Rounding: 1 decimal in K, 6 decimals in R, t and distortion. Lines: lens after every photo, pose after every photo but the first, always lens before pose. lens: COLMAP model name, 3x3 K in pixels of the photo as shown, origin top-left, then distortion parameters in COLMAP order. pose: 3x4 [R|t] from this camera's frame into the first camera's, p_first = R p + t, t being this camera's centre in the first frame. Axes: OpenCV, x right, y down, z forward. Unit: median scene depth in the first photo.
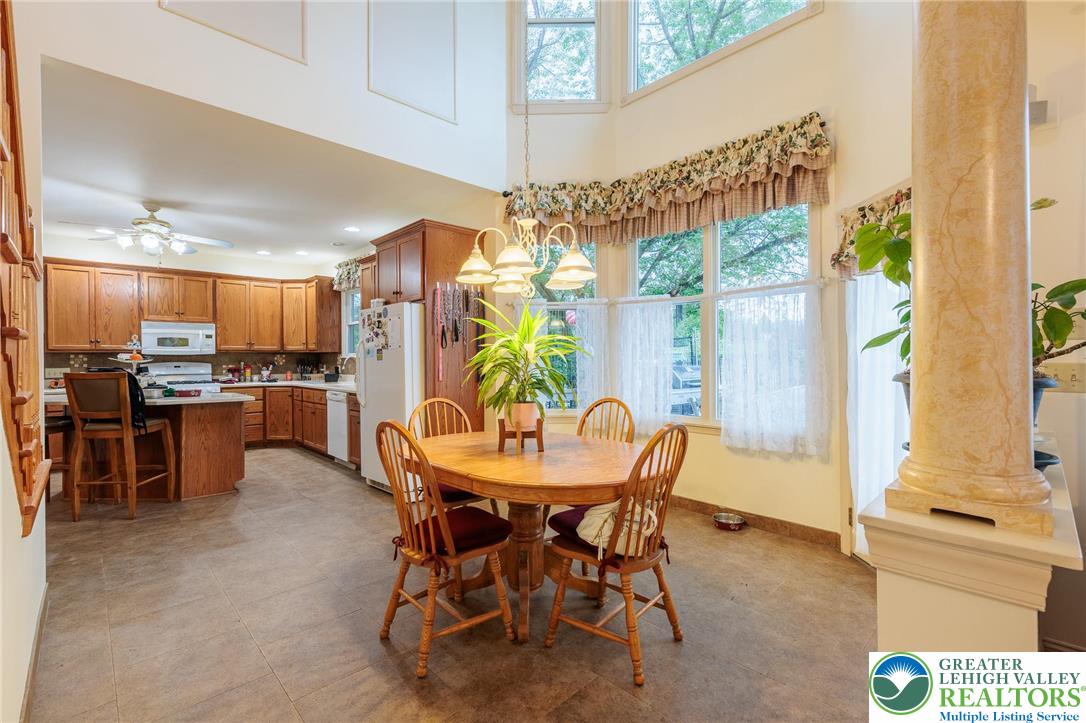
lens RADIAL K [[473.1, 0, 540.7], [0, 473.1, 357.5], [0, 0, 1]] dist [0.000395, 0.000880]
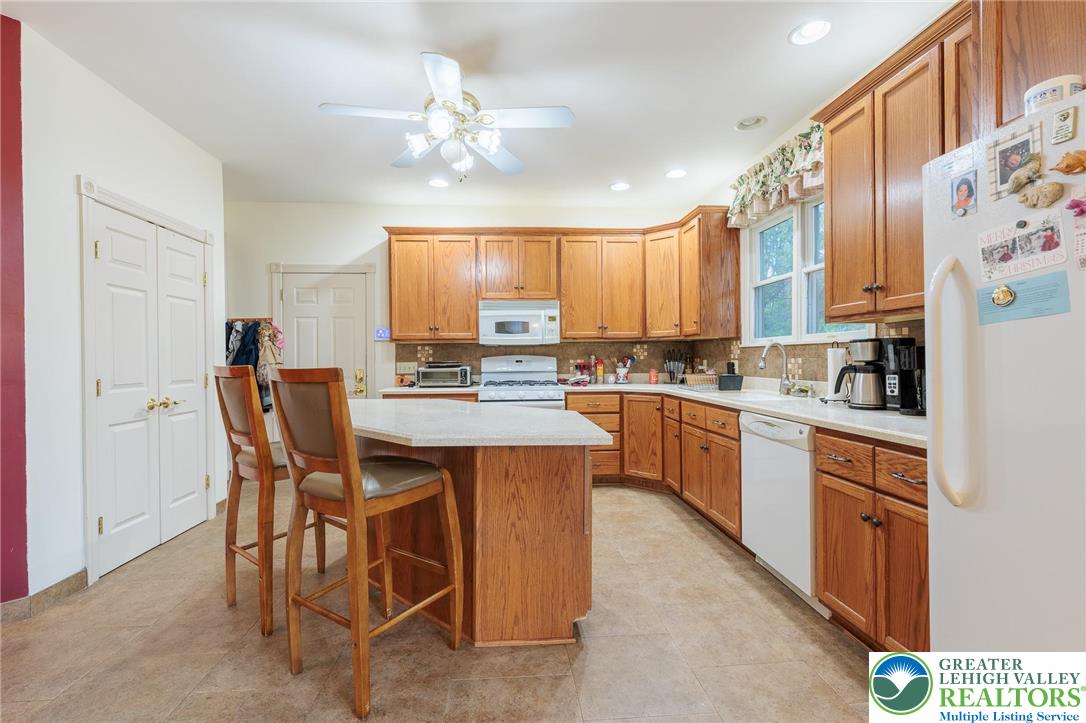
lens RADIAL K [[473.1, 0, 542.0], [0, 473.1, 363.6], [0, 0, 1]] dist [0.000395, 0.000880]
pose [[0.778374, 0.005468, -0.627777, -0.261977], [0.004123, 0.999896, 0.013820, 0.012327], [0.627788, -0.013346, 0.778270, 0.427810]]
